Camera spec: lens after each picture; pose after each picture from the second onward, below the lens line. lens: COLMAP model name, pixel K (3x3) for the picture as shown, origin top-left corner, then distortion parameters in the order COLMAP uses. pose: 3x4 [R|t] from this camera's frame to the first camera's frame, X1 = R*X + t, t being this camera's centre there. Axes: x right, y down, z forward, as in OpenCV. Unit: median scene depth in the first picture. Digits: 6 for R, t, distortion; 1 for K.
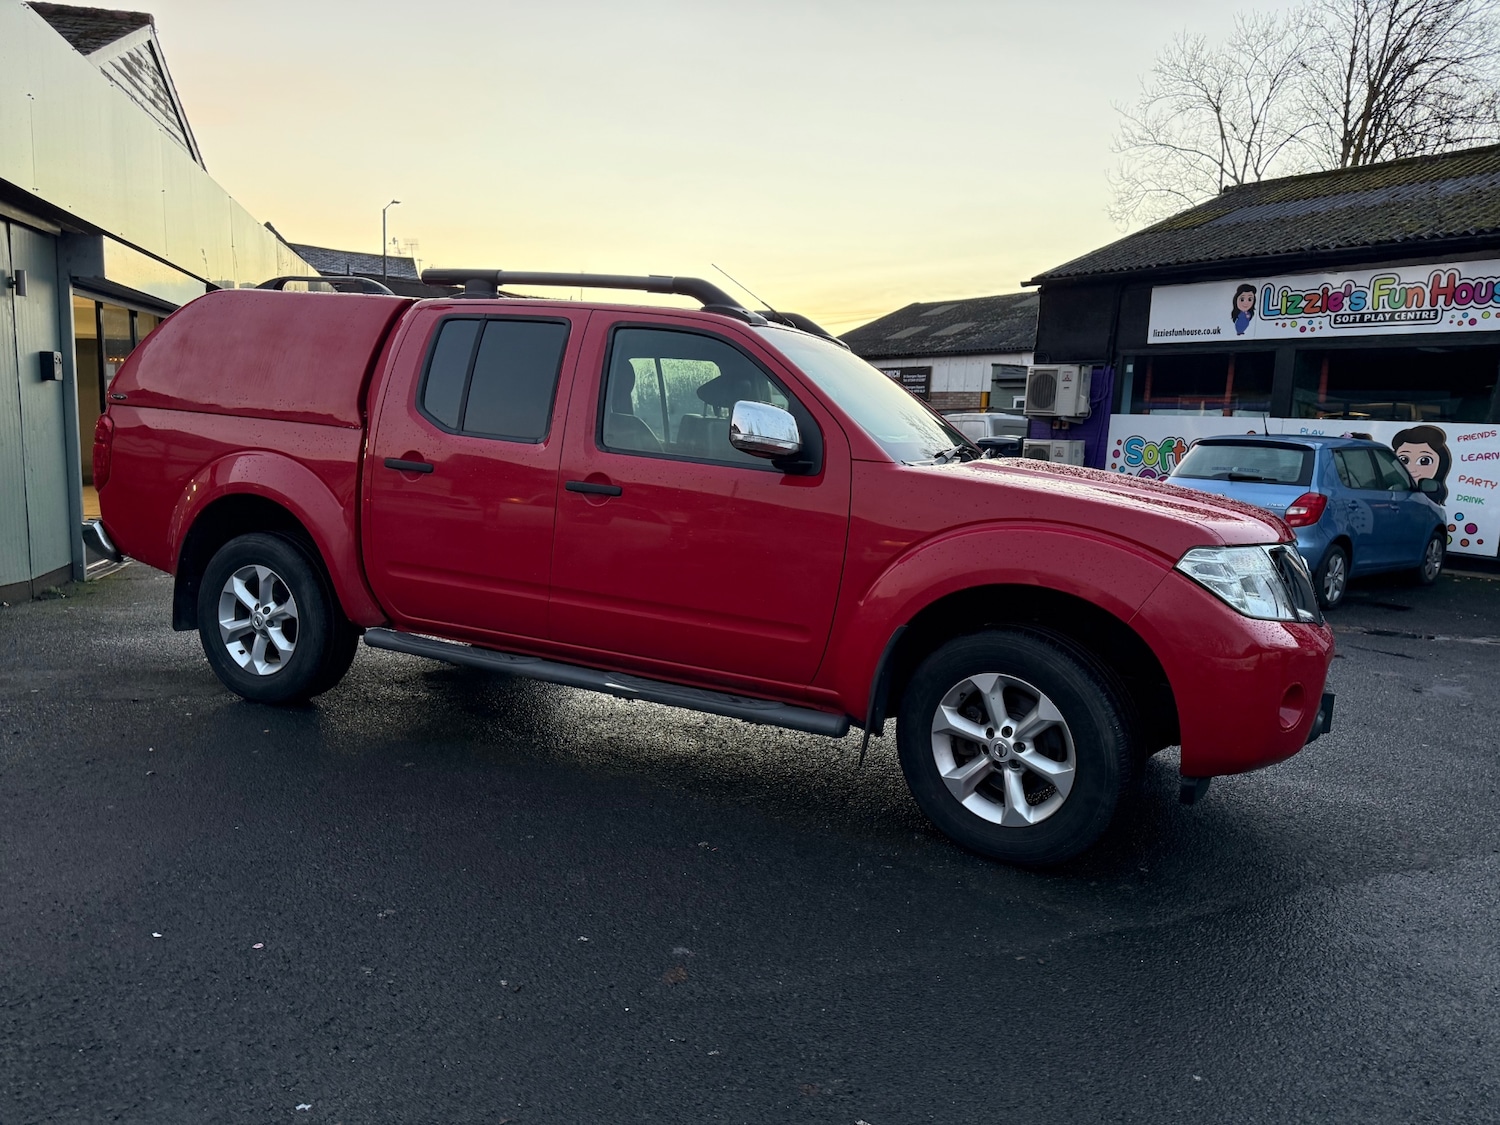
lens RADIAL K [[1091.1, 0, 751.9], [0, 1091.1, 523.0], [0, 0, 1]] dist [0.065559, -0.000095]
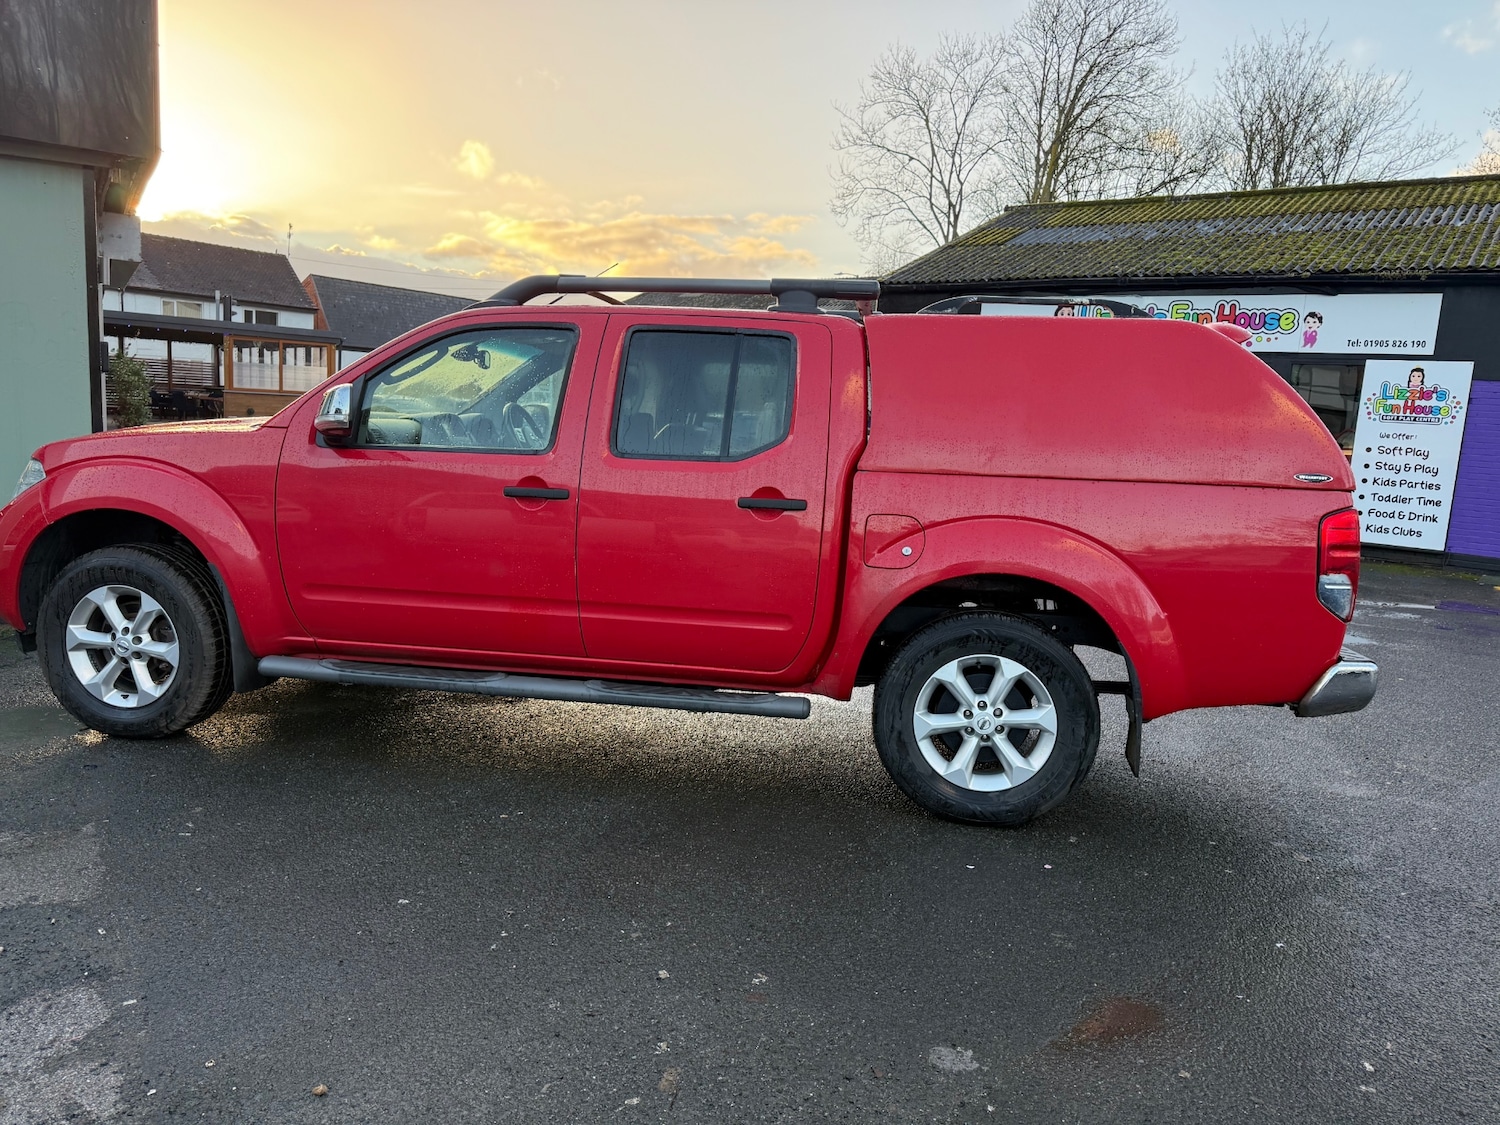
lens RADIAL K [[1065.9, 0, 758.0], [0, 1065.9, 559.8], [0, 0, 1]] dist [0.074797, -0.082187]
pose [[0.957519, -0.042738, 0.285186, -0.189521], [0.024741, 0.997485, 0.066416, -0.029635], [-0.287307, -0.056538, 0.956168, 0.004960]]
